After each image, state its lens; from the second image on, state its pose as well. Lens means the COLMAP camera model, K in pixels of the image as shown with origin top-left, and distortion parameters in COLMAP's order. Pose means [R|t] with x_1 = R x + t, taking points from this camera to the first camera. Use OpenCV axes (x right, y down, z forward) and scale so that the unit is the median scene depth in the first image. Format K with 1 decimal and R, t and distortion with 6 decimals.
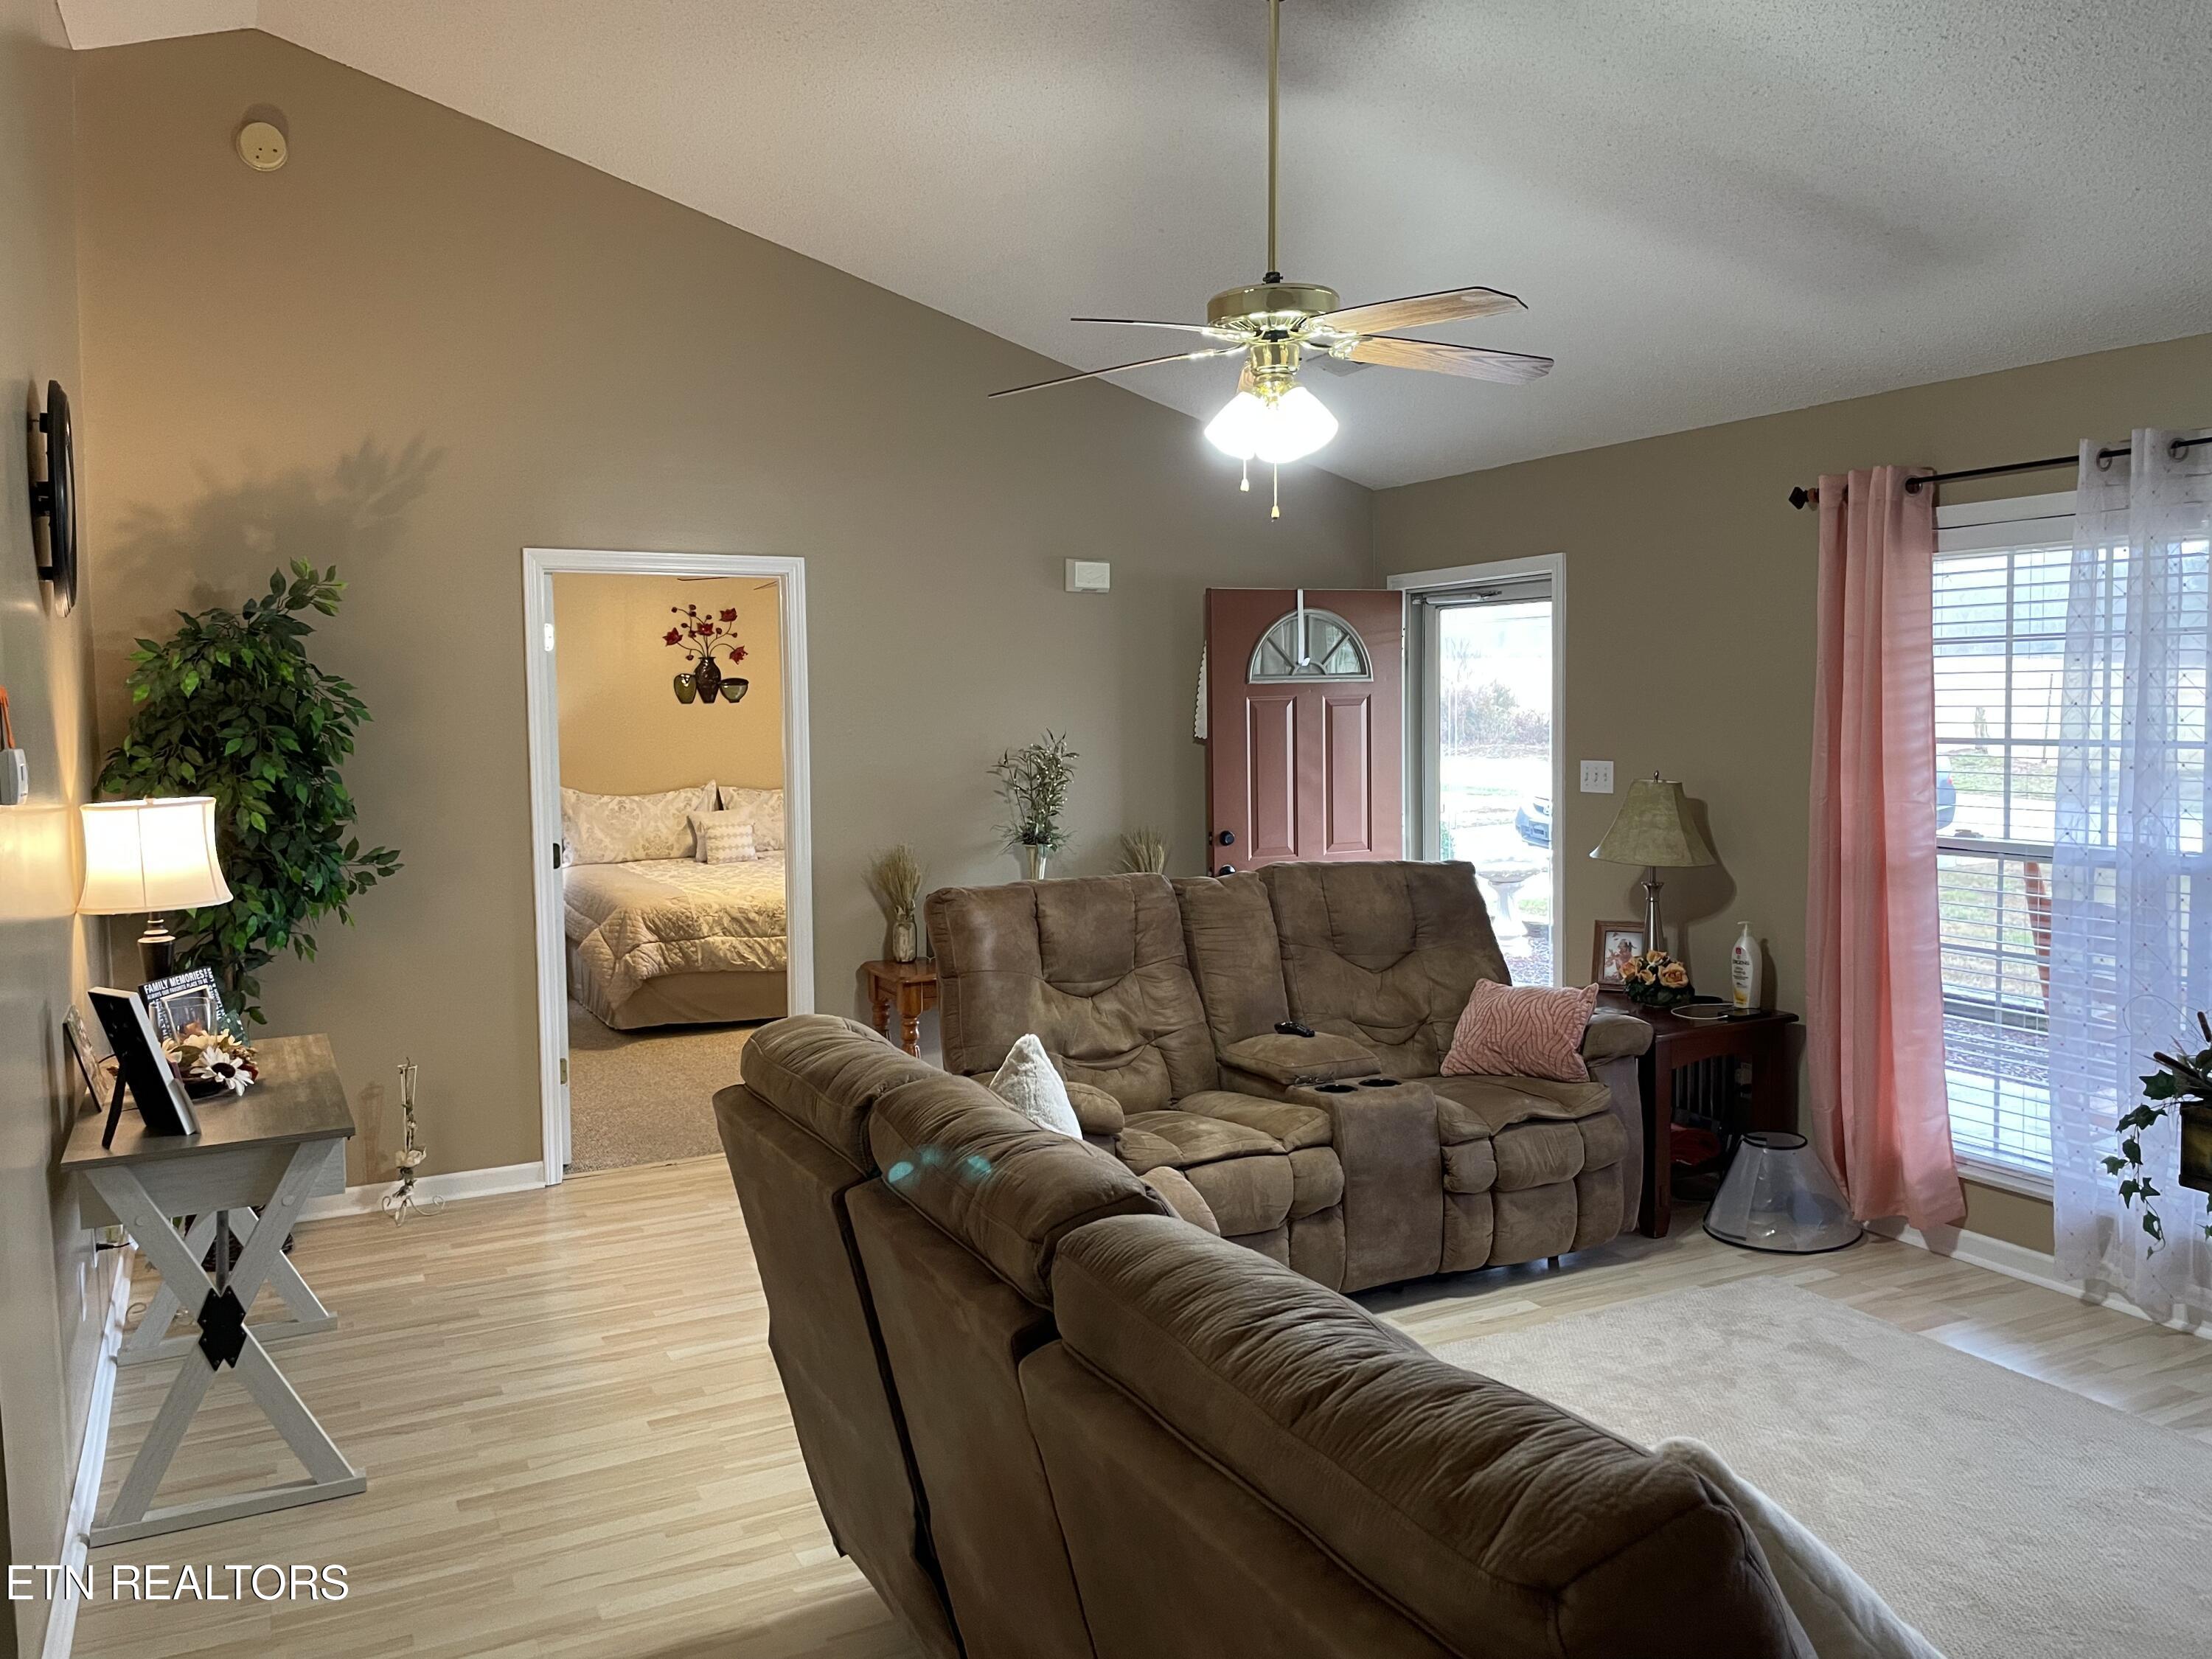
lens RADIAL K [[1702.3, 0, 1108.3], [0, 1702.3, 806.7], [0, 0, 1]] dist [0.081021, -0.093765]
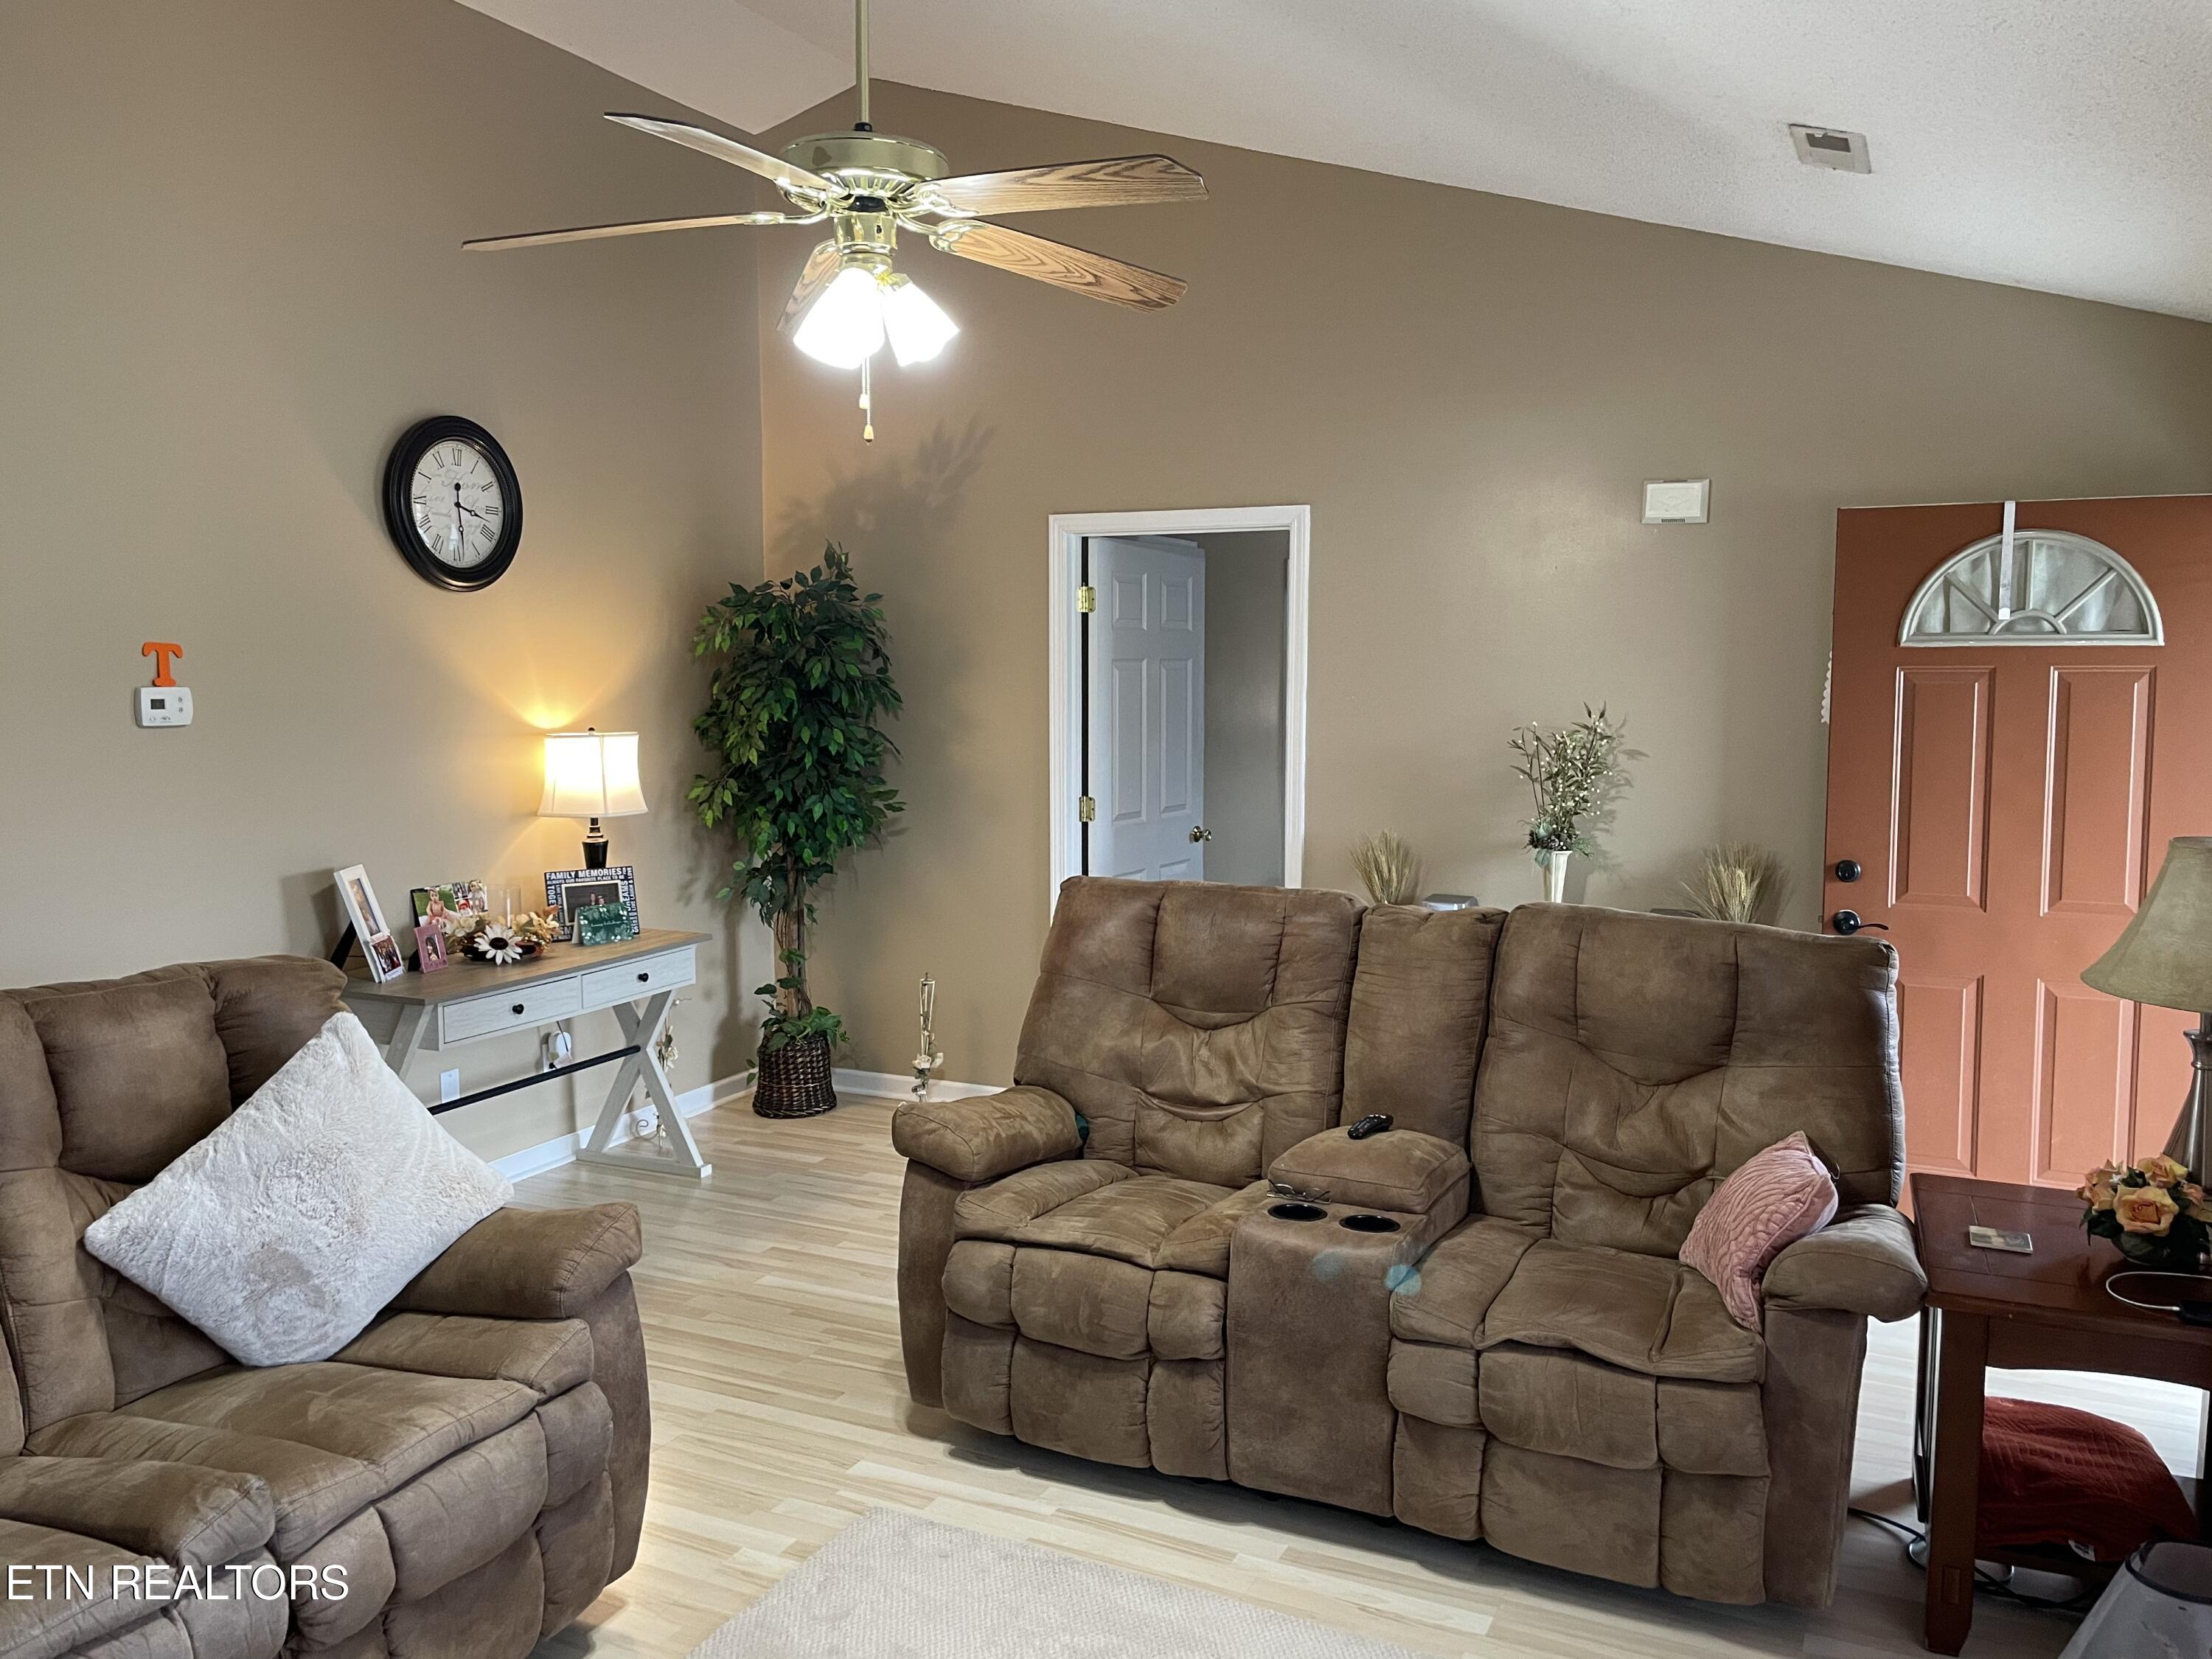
lens RADIAL K [[1702.3, 0, 1147.8], [0, 1702.3, 812.1], [0, 0, 1]] dist [0.081021, -0.093765]
pose [[0.602041, 0.085993, -0.793821, 0.593738], [-0.061946, 0.996217, 0.060938, -0.039861], [0.796058, 0.012487, 0.605091, 0.459049]]
